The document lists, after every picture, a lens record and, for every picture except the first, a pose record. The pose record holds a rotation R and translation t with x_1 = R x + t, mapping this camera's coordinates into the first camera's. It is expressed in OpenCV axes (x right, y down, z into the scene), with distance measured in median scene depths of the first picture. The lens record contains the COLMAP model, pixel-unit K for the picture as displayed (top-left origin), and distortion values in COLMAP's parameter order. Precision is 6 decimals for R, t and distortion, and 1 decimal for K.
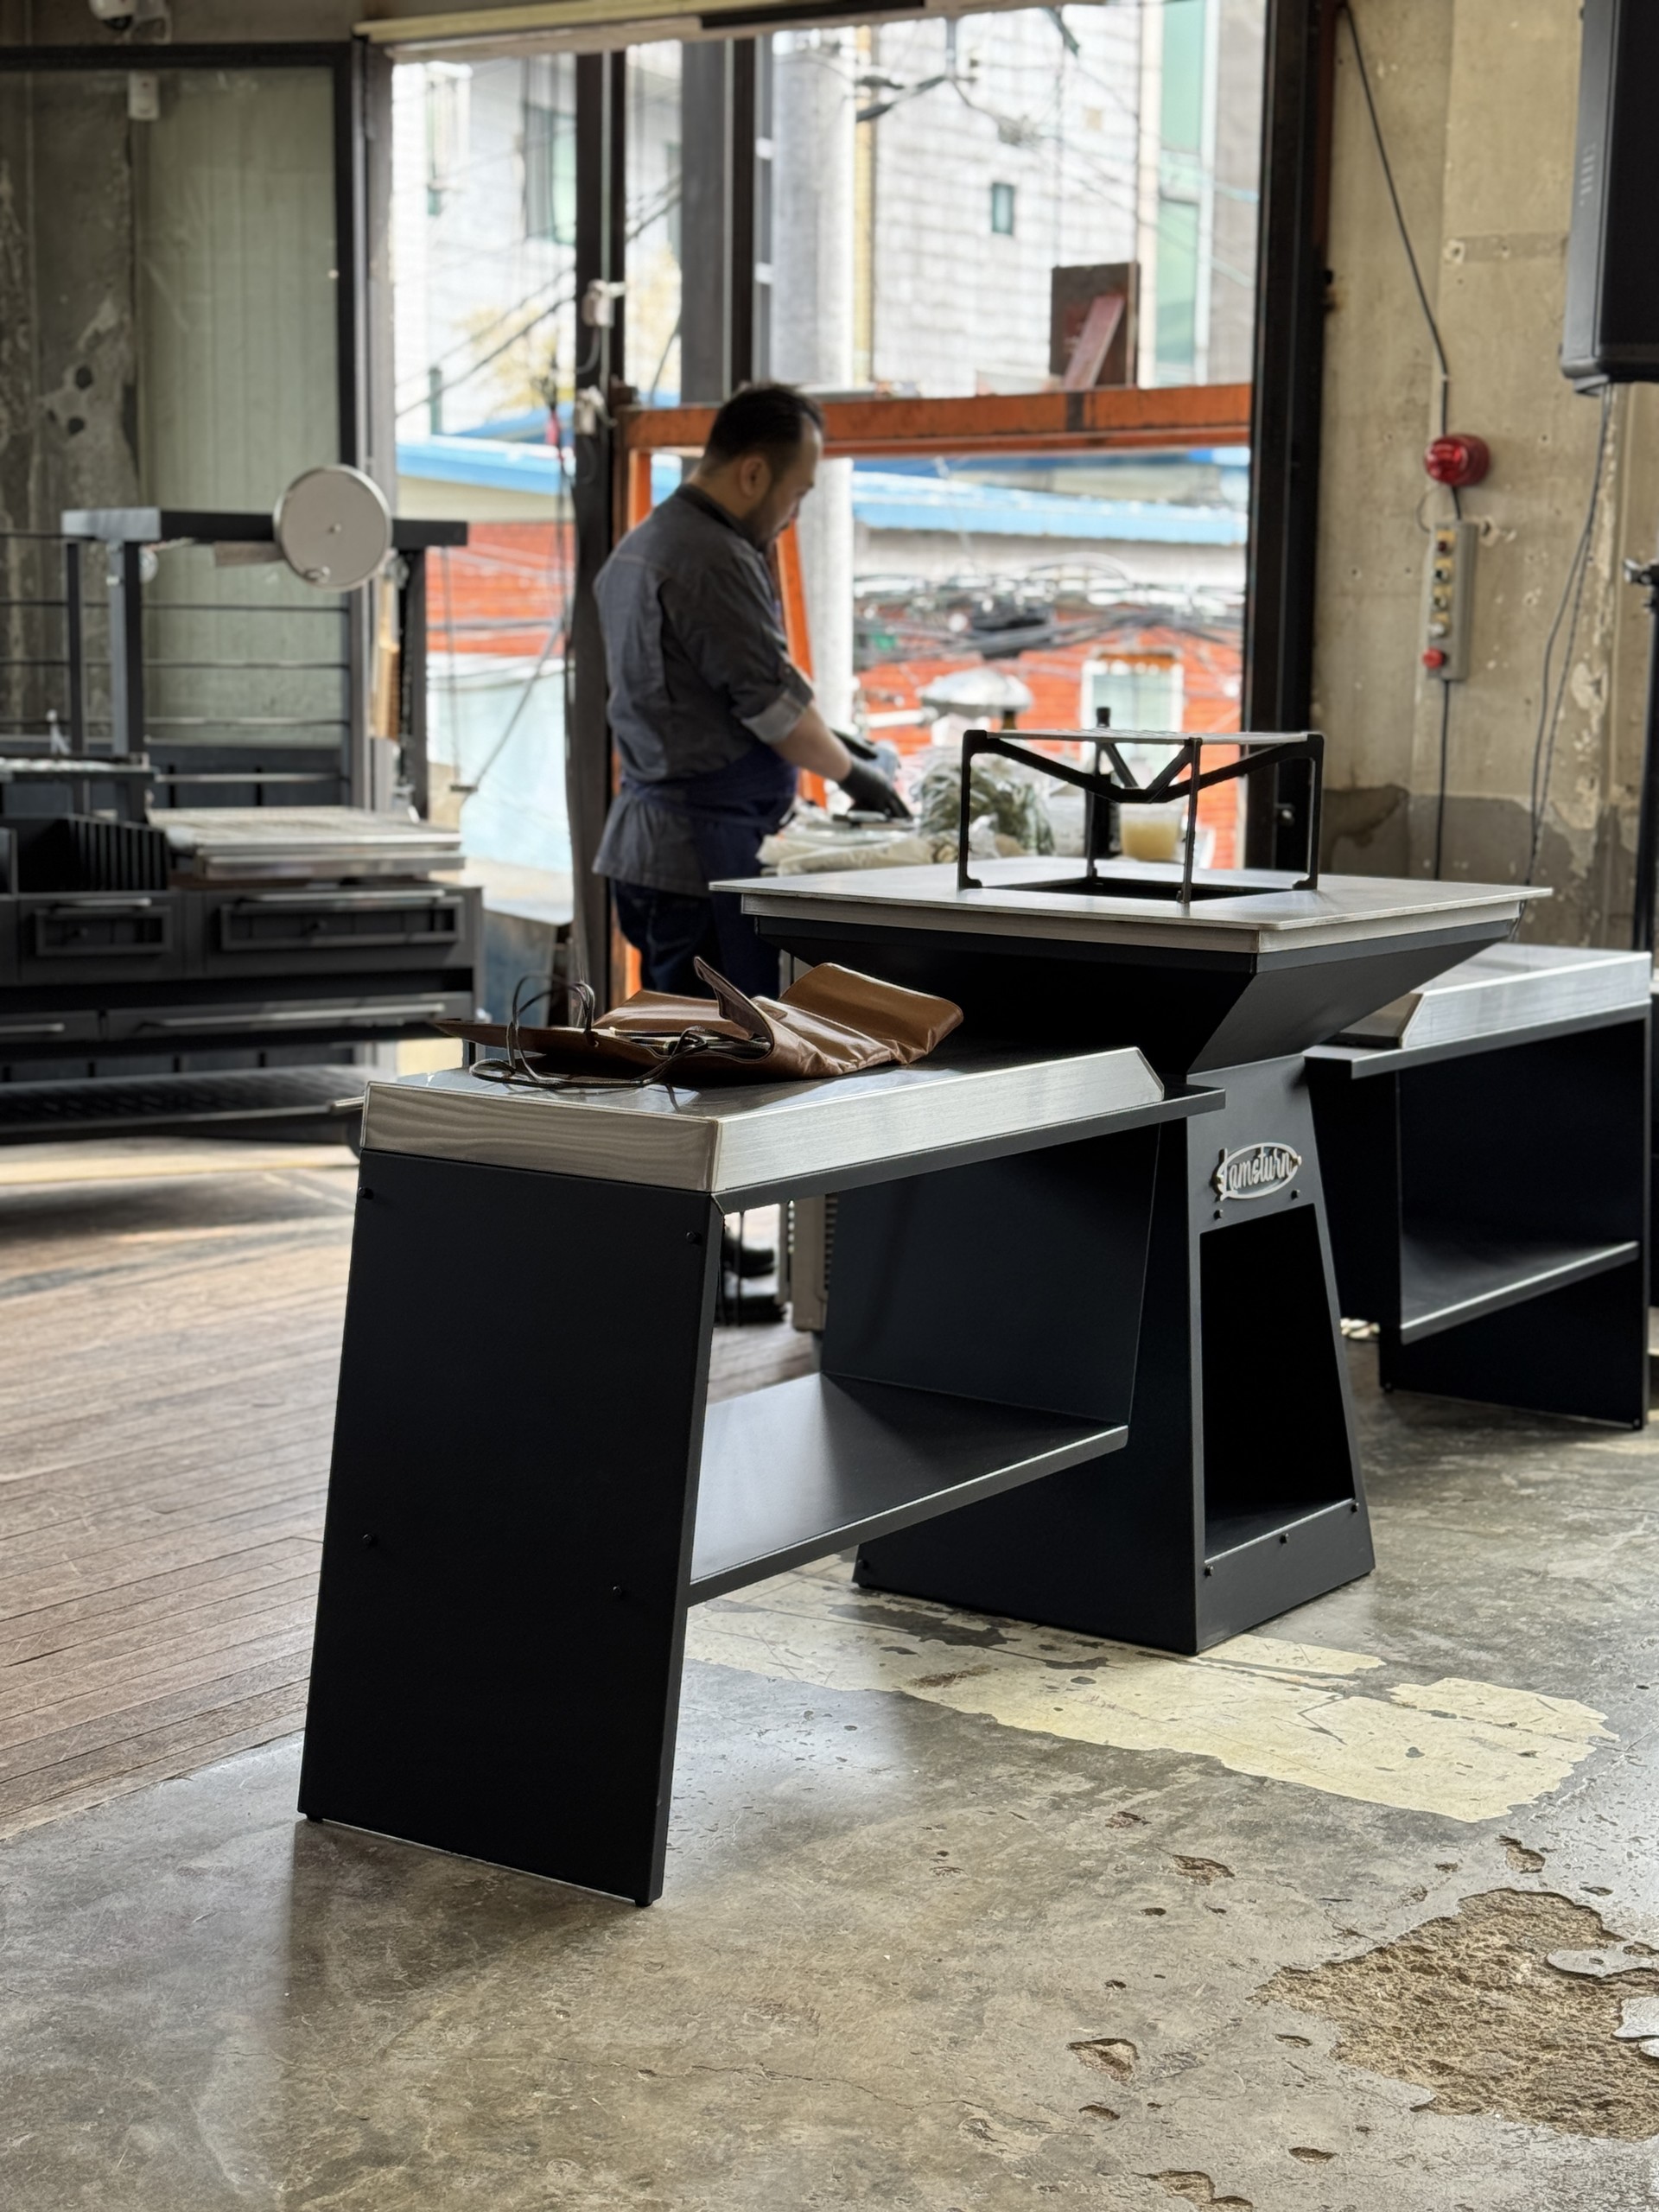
lens RADIAL K [[3504.2, 0, 834.9], [0, 3504.2, 1113.6], [0, 0, 1]] dist [0.164921, 0.000000]
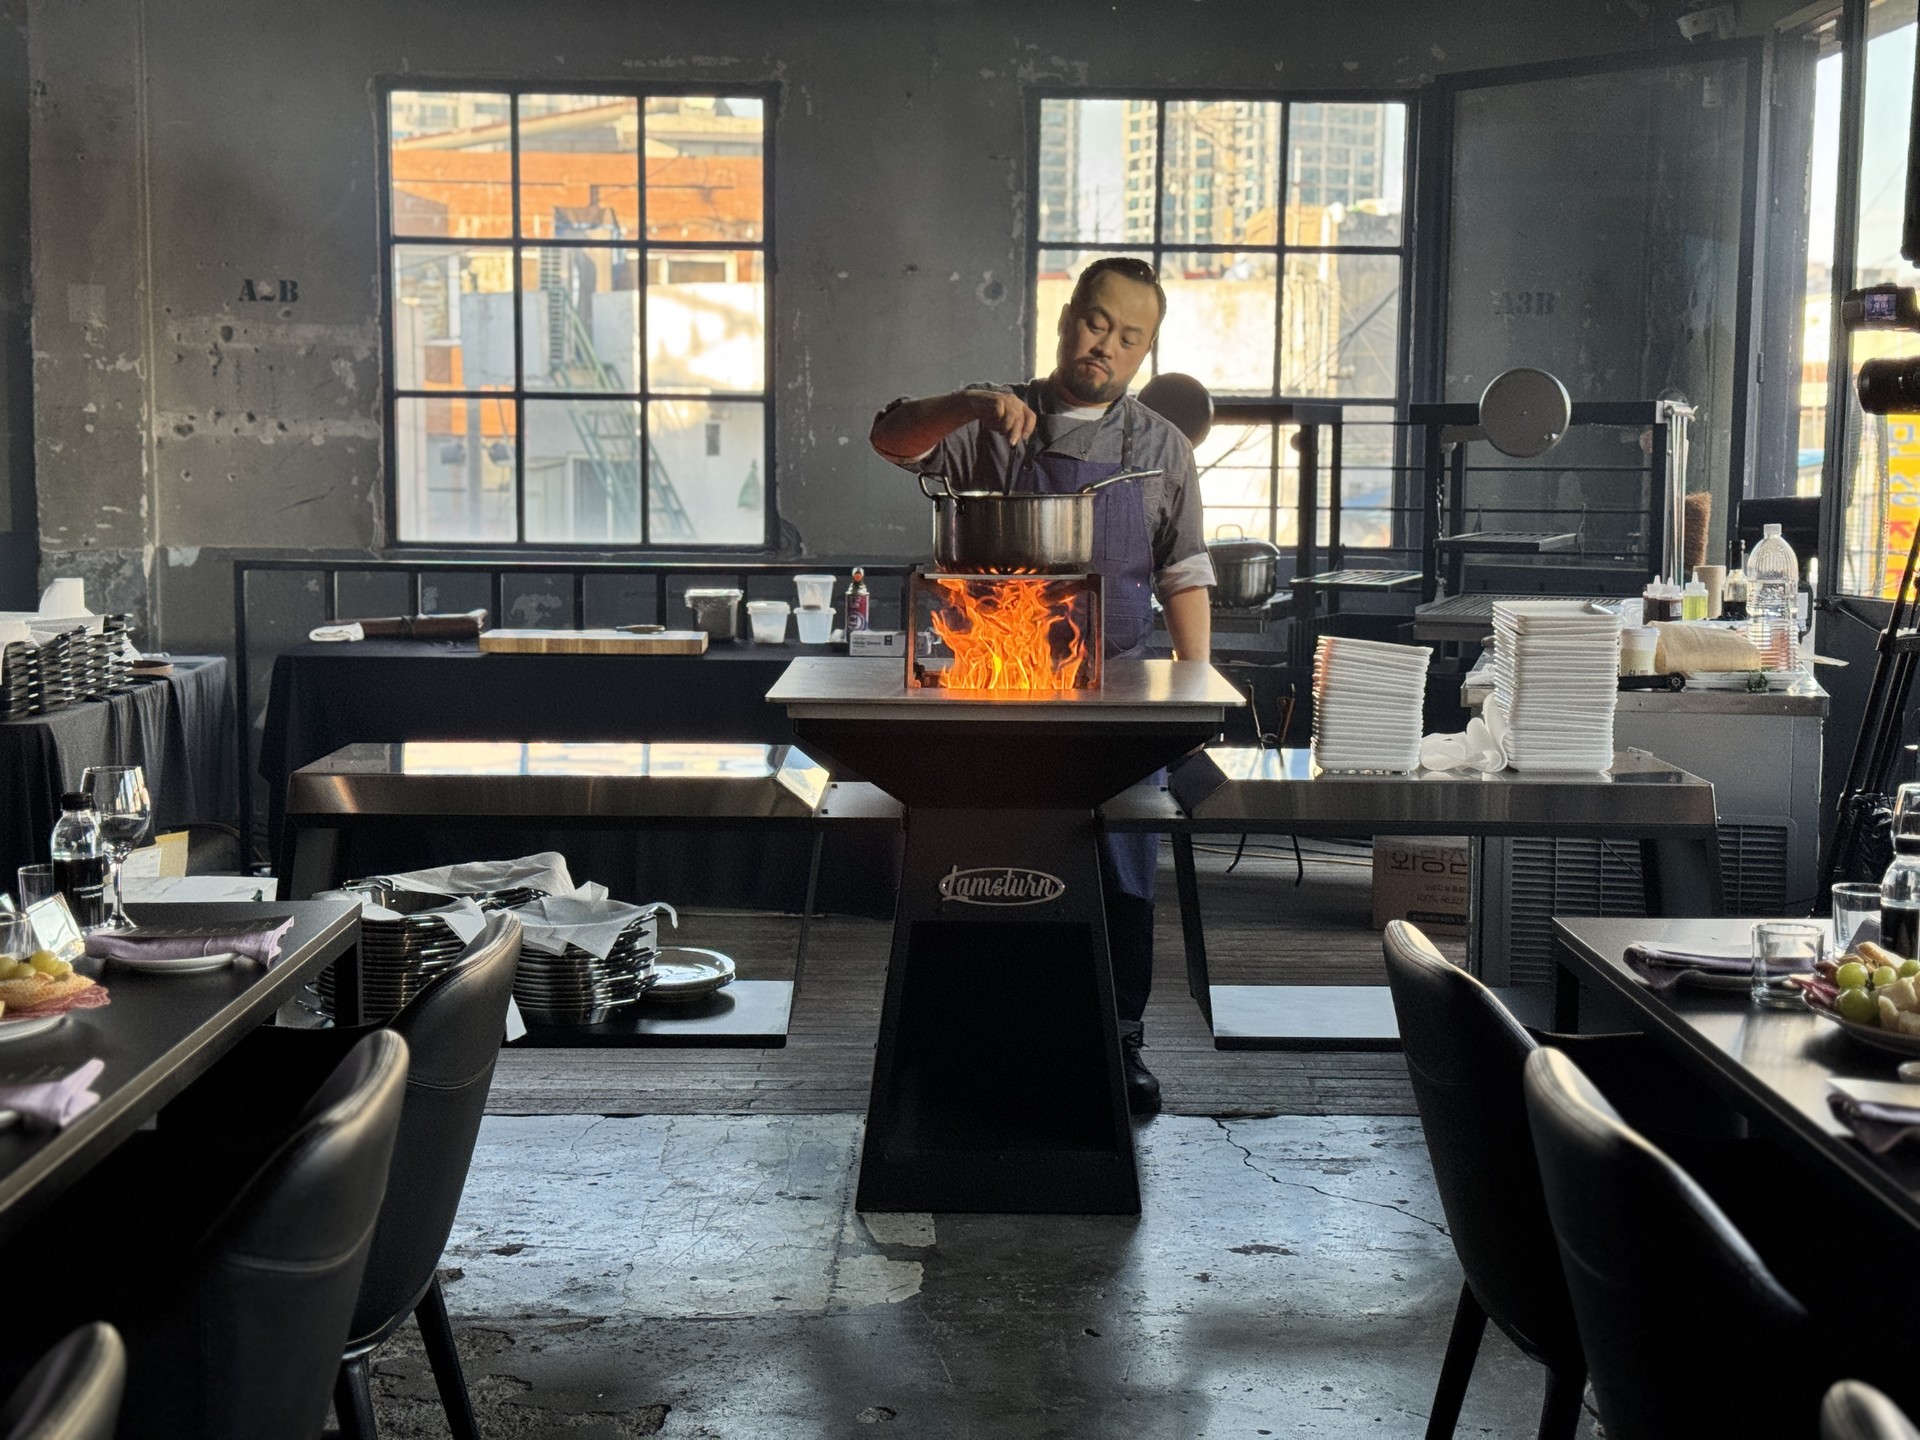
lens RADIAL K [[2740.1, 0, 977.3], [0, 2740.1, 715.3], [0, 0, 1]] dist [0.125815, 0.000000]
pose [[0.568026, 0.074284, -0.819651, 0.986129], [-0.112871, 0.993539, 0.011822, -0.061947], [0.815234, 0.085799, 0.572740, 0.368216]]
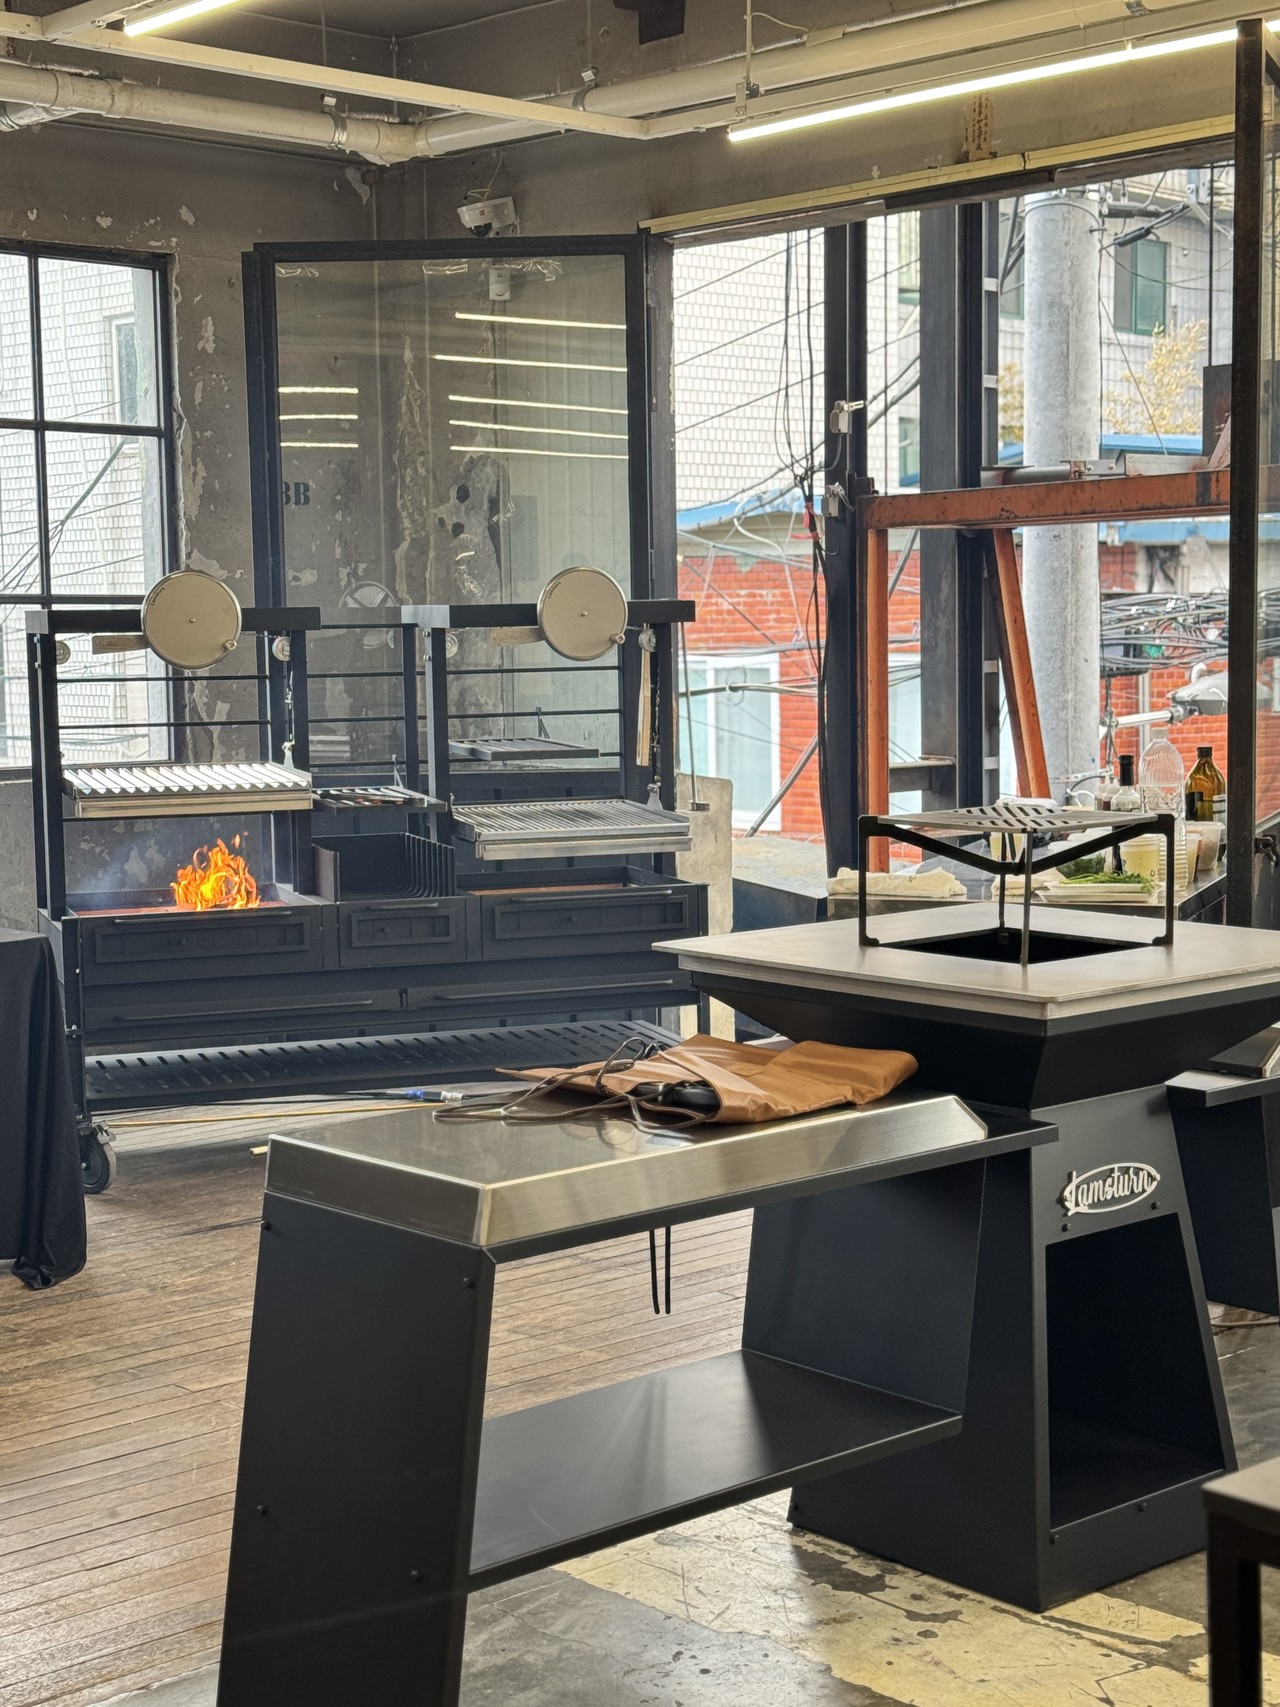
lens RADIAL K [[2704.2, 0, 650.2], [0, 2704.2, 863.9], [0, 0, 1]] dist [0.164921, 0.000000]
pose [[0.971417, -0.007646, -0.237256, 0.186523], [-0.001874, 0.999203, -0.039876, -0.055088], [0.237372, 0.039181, 0.970628, 0.074622]]
